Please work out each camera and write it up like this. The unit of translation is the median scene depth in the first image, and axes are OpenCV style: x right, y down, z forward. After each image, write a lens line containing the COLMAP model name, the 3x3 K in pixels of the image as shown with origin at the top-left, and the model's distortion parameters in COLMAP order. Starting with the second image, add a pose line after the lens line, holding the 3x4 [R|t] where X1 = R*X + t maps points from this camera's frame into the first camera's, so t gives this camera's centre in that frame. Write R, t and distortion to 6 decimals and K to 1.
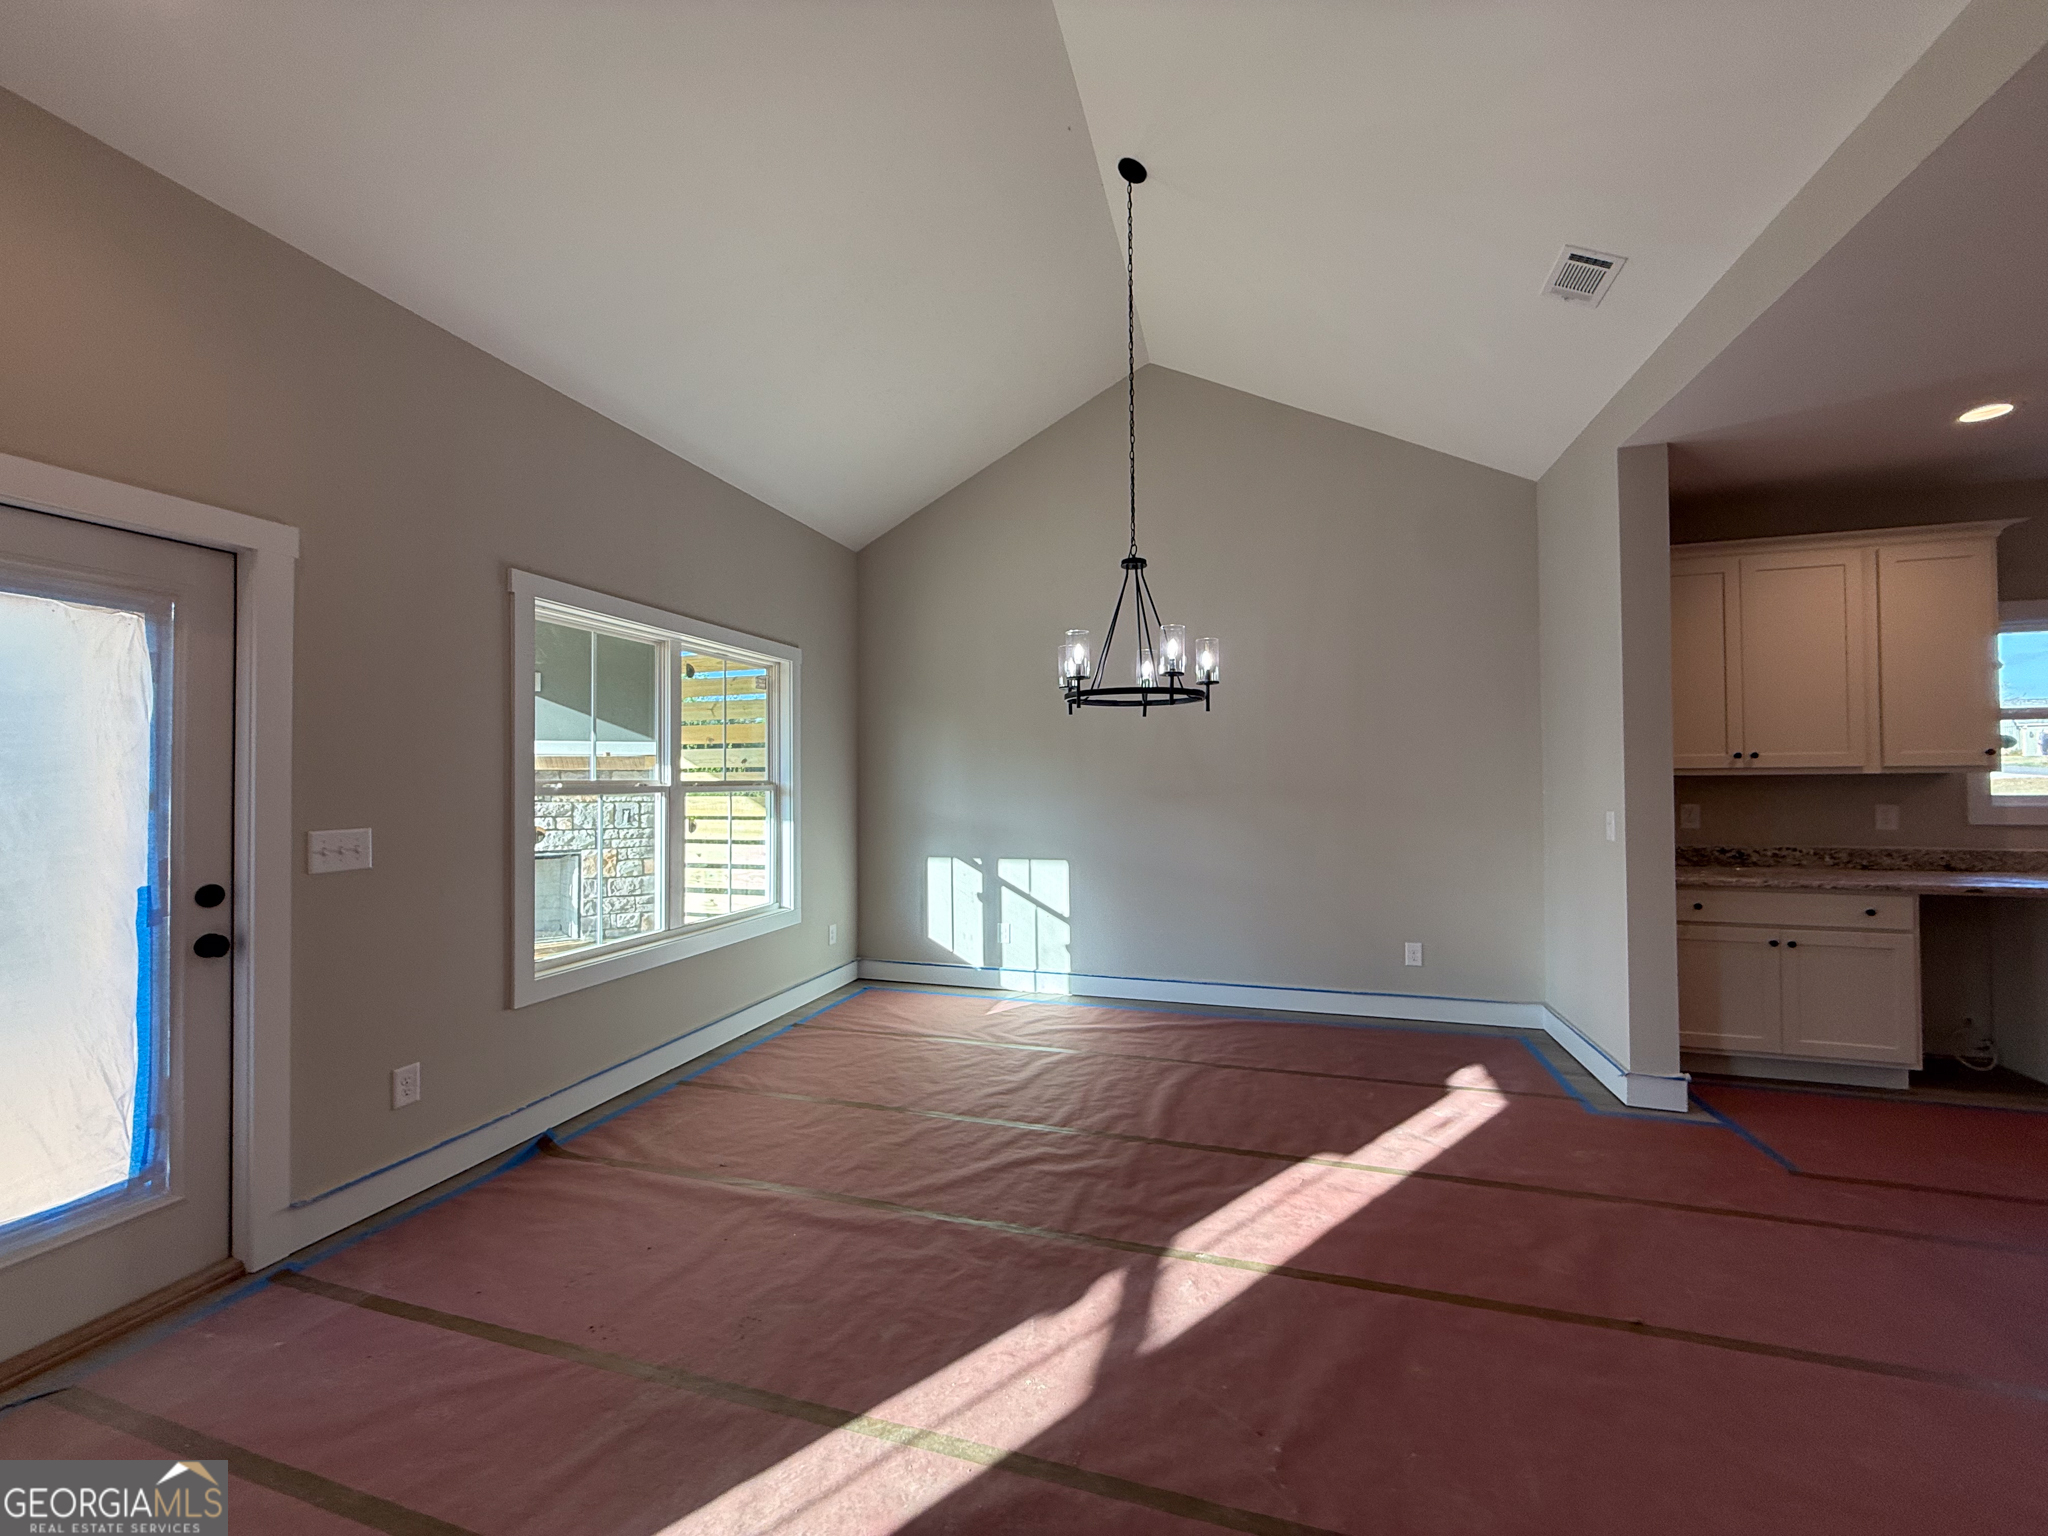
lens RADIAL K [[814.5, 0, 1018.9], [0, 814.5, 767.6], [0, 0, 1]] dist [-0.002204, -0.000122]
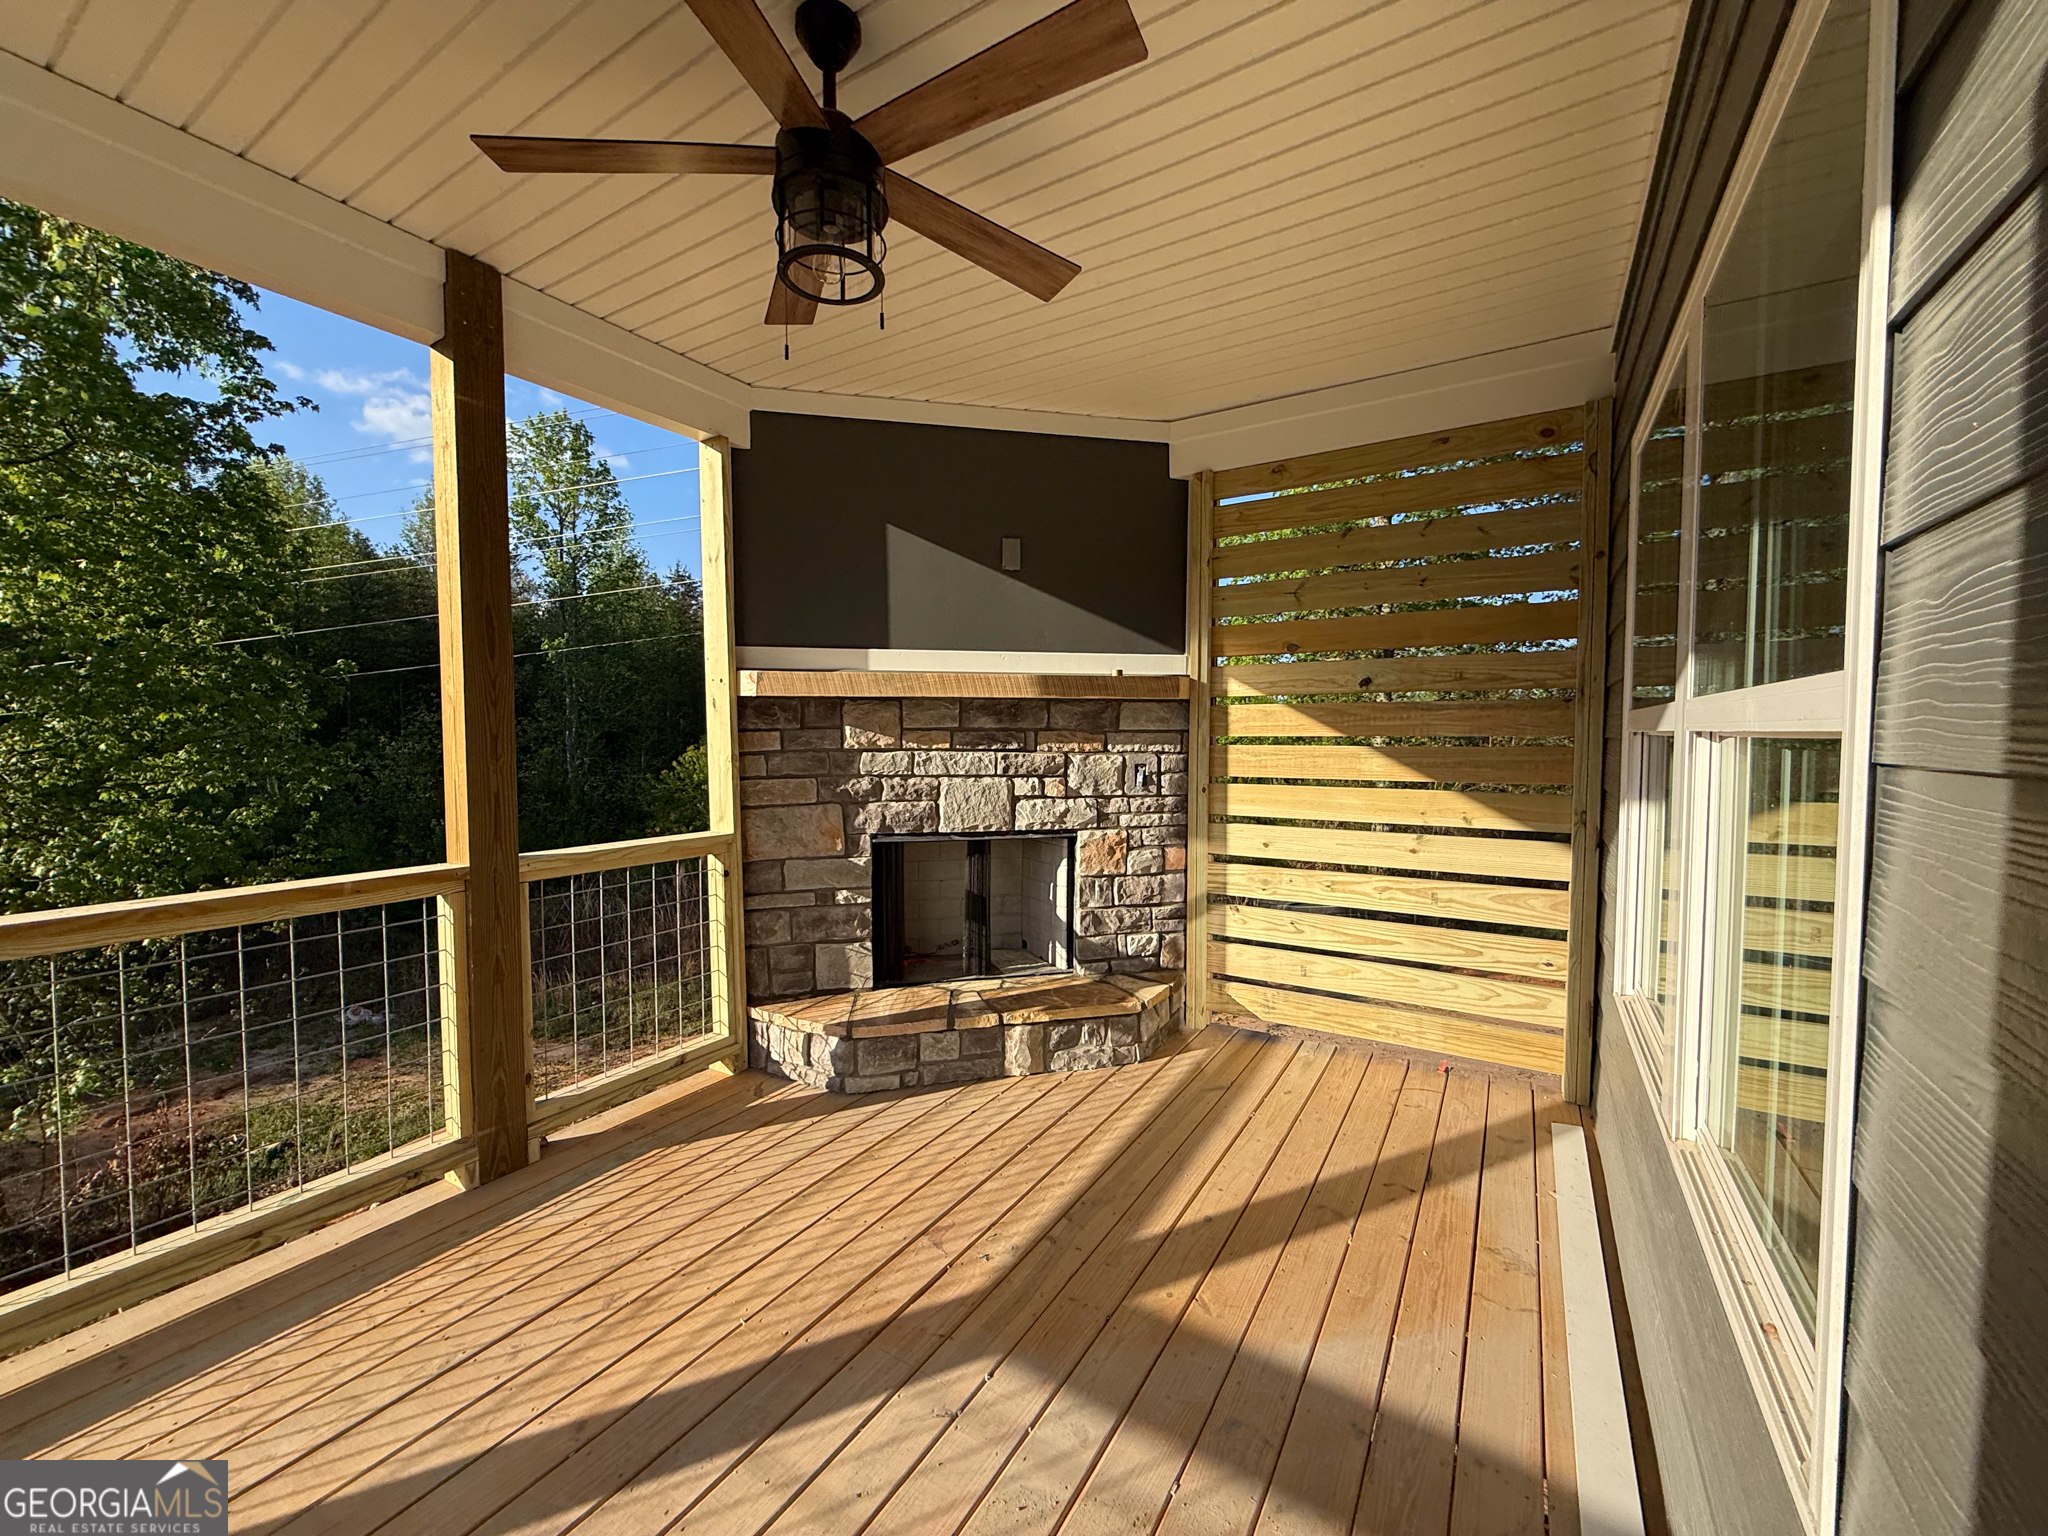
lens RADIAL K [[814.5, 0, 1018.9], [0, 814.5, 767.6], [0, 0, 1]] dist [-0.002204, -0.000122]
pose [[0.968513, 0.016809, -0.248395, -0.657348], [-0.001887, 0.998185, 0.060187, 0.026266], [0.248956, -0.057823, 0.966787, 0.608317]]
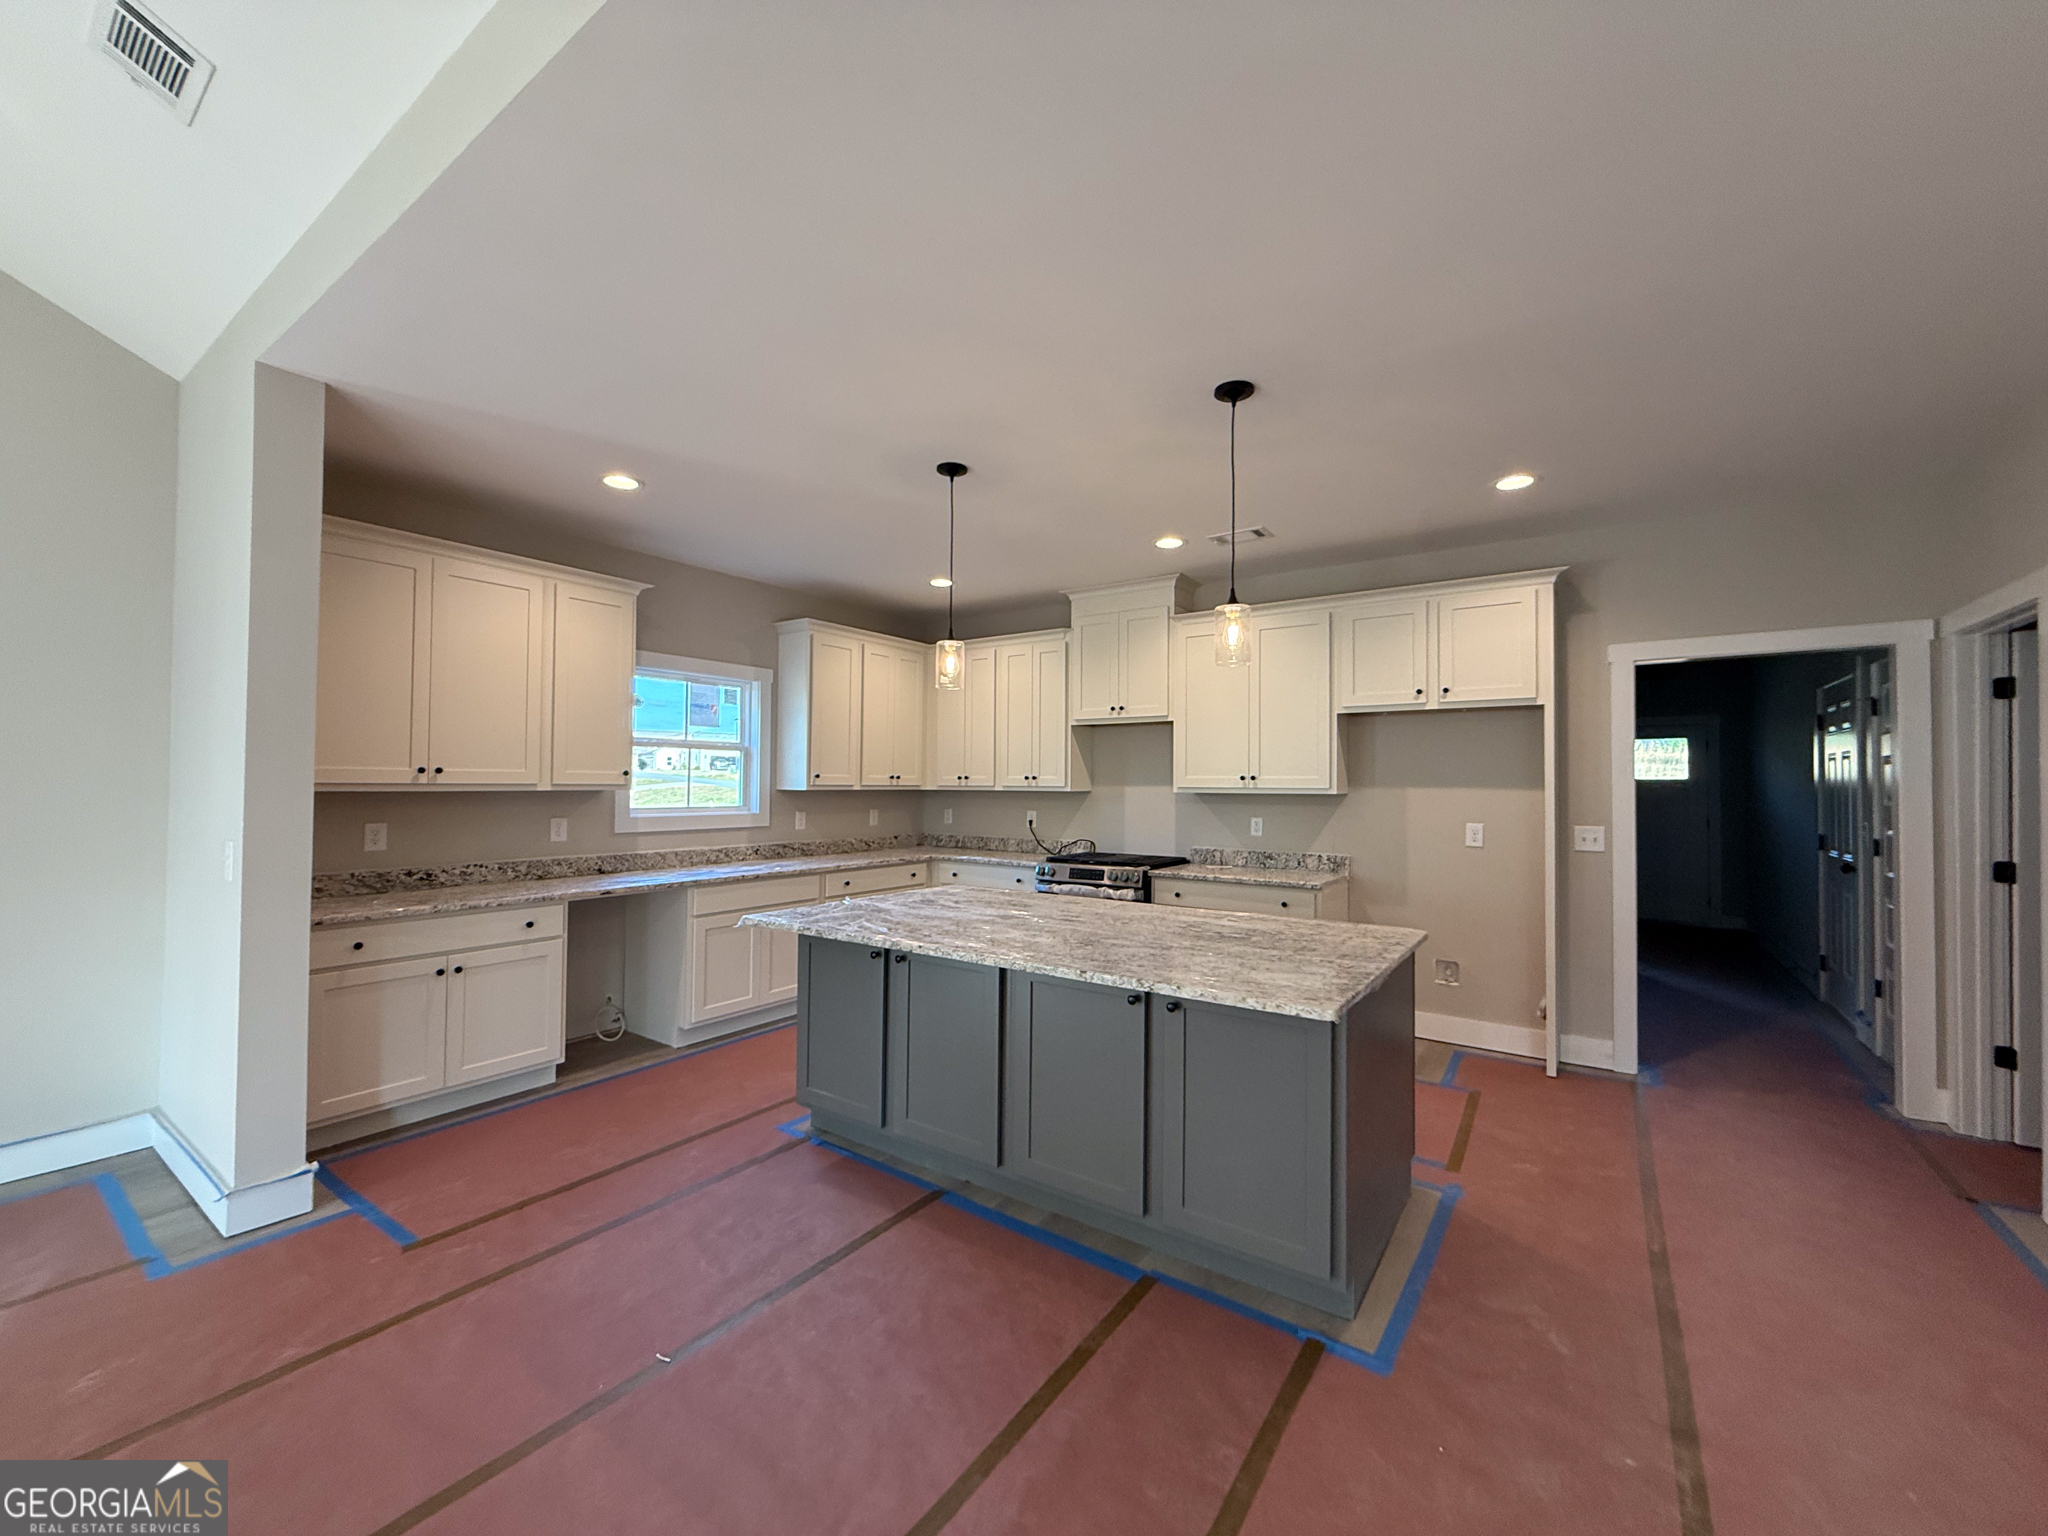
lens RADIAL K [[814.5, 0, 1018.9], [0, 814.5, 767.6], [0, 0, 1]] dist [-0.002204, -0.000122]
pose [[0.306314, 0.028630, 0.951500, 0.216356], [-0.025179, 0.999442, -0.021967, -0.014255], [-0.951597, -0.017230, 0.306864, 0.075779]]
